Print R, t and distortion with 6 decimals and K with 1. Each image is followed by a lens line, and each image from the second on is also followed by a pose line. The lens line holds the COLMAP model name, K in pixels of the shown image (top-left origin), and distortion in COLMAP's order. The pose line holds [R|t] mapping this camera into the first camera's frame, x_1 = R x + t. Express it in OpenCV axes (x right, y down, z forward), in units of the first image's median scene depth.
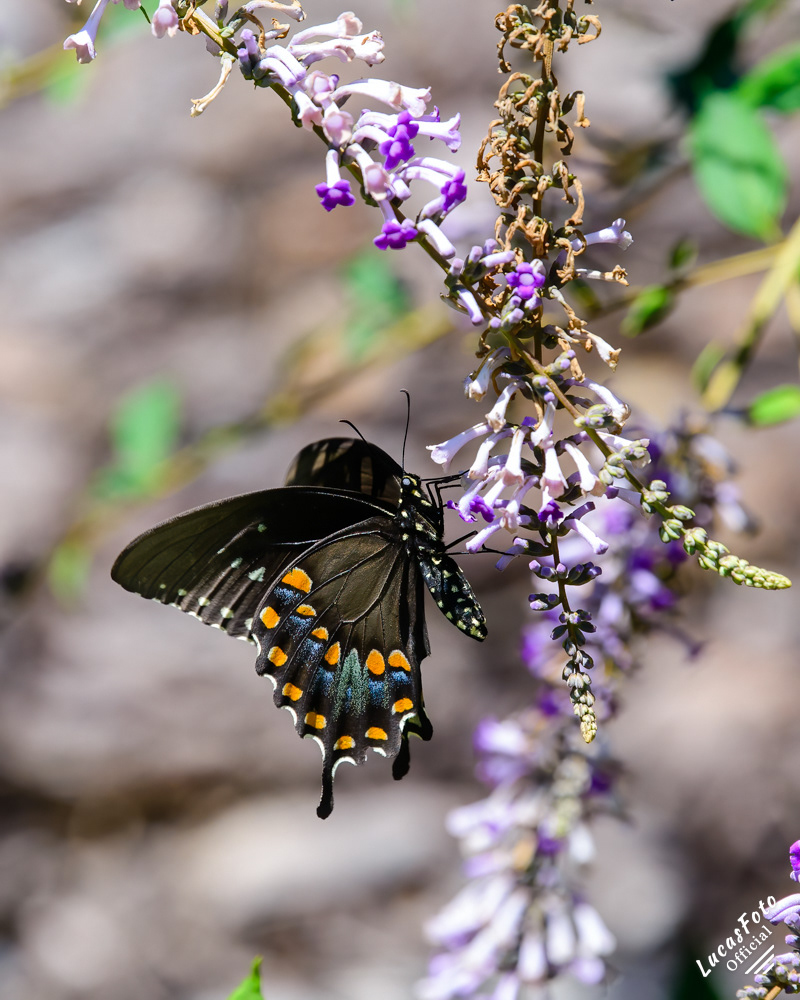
lens RADIAL K [[6306.4, 0, 402.6], [0, 6306.4, 499.4], [0, 0, 1]] dist [0.331337, 0.000000]
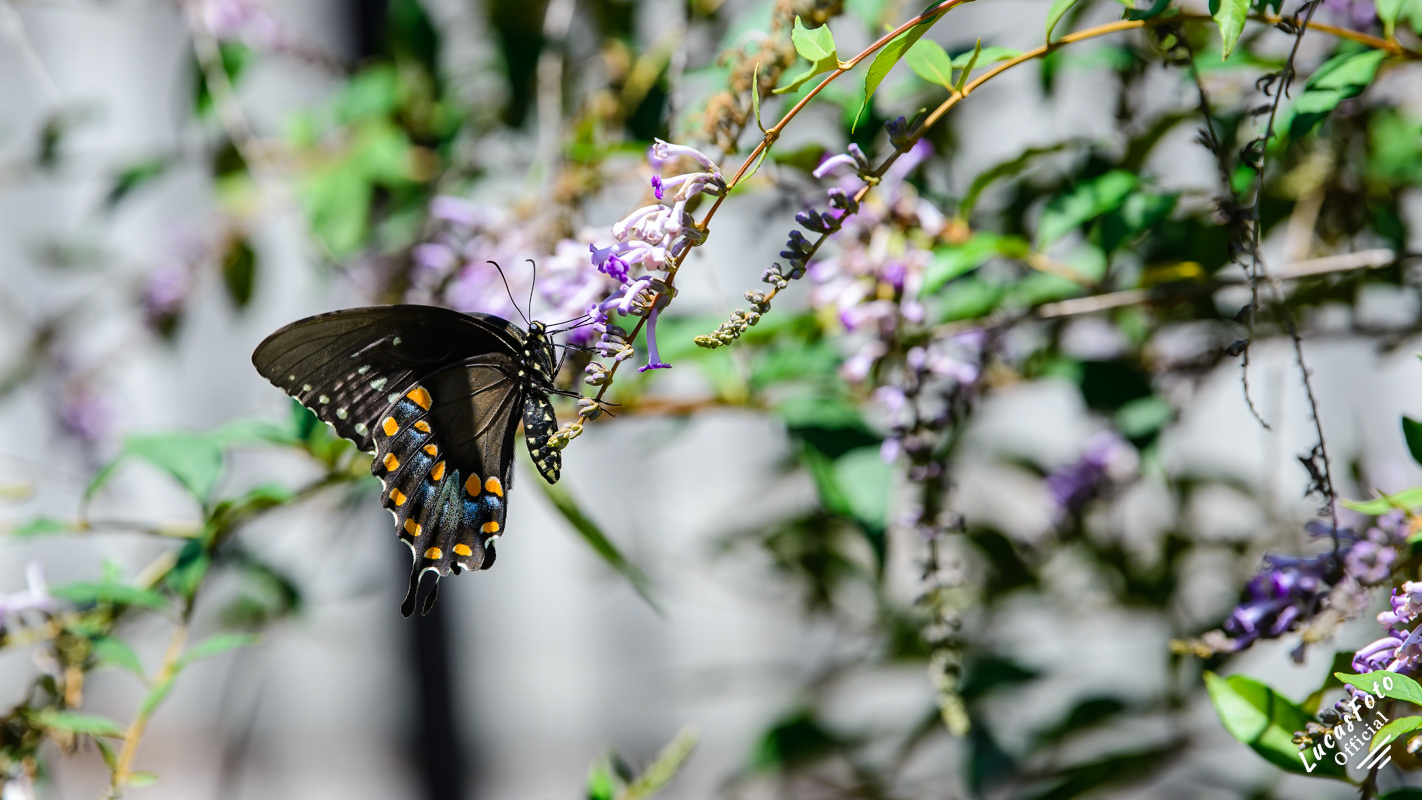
lens RADIAL K [[8358.8, 0, 713.1], [0, 8358.8, 399.2], [0, 0, 1]] dist [-4.860833, 0.000000]
pose [[0.981932, 0.186863, 0.029865, -0.009448], [-0.187236, 0.982262, 0.010199, -0.010582], [-0.027429, -0.015607, 0.999502, -0.416661]]
